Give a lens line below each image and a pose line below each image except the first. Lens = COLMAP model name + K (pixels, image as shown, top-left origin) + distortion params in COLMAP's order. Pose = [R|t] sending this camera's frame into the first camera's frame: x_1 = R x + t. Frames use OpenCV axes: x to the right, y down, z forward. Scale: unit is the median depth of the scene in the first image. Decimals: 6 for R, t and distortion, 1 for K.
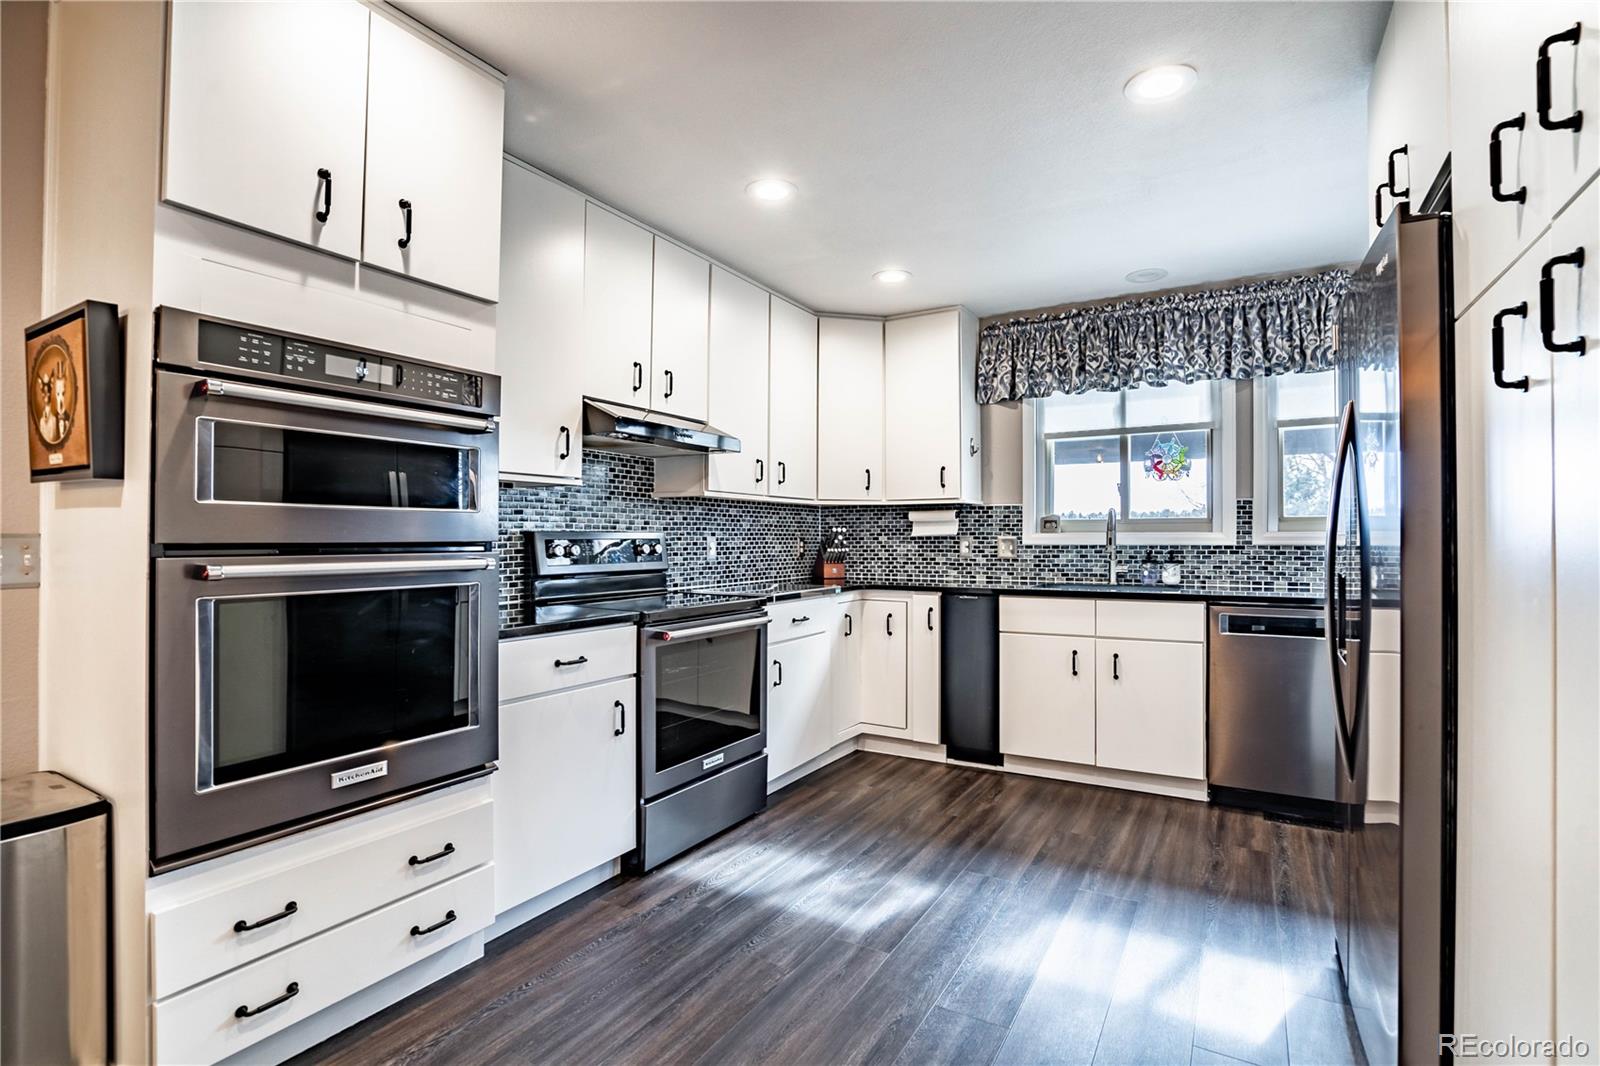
lens RADIAL K [[755.5, 0, 824.1], [0, 755.5, 530.7], [0, 0, 1]] dist [-0.050240, 0.017504]
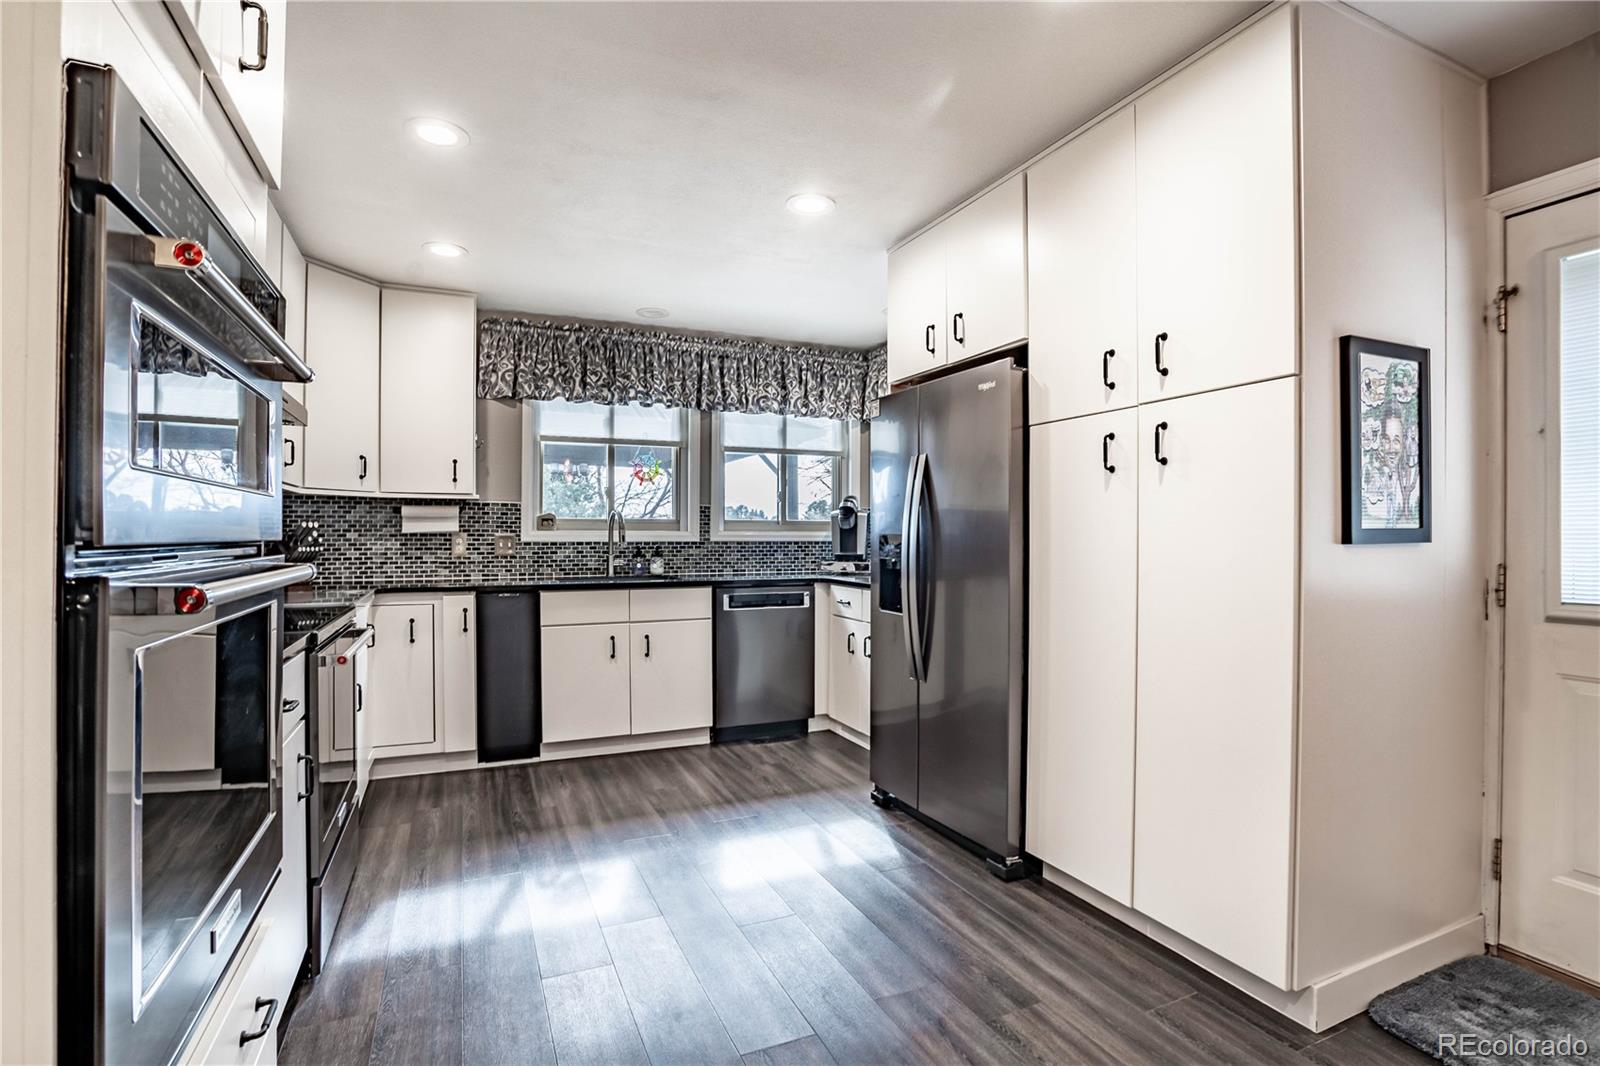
lens RADIAL K [[755.5, 0, 787.9], [0, 755.5, 540.3], [0, 0, 1]] dist [-0.050240, 0.017504]
pose [[0.588747, -0.003128, 0.808312, -0.391825], [-0.010846, 0.999872, 0.011770, 0.000568], [-0.808245, -0.015696, 0.588637, 0.121445]]
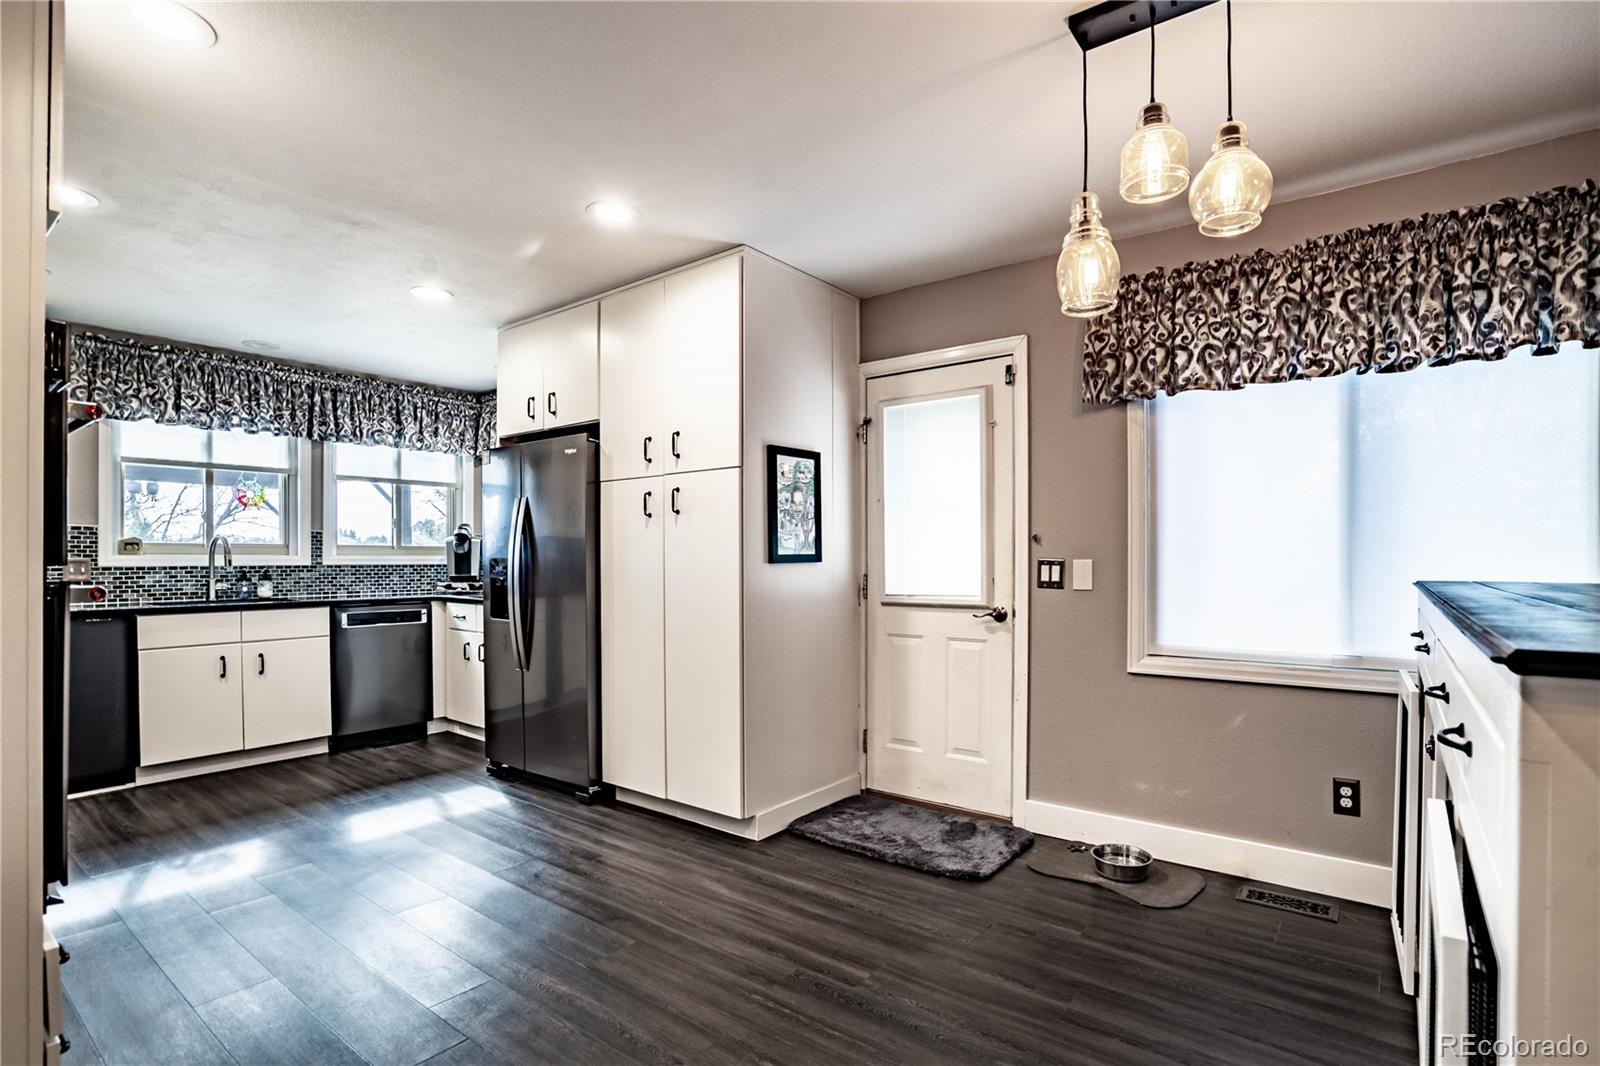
lens RADIAL K [[755.5, 0, 798.9], [0, 755.5, 570.2], [0, 0, 1]] dist [-0.050240, 0.017504]
pose [[0.125564, -0.013683, 0.991991, -0.642083], [-0.010123, 0.999835, 0.015072, -0.000546], [-0.992034, -0.011934, 0.125405, -0.028013]]
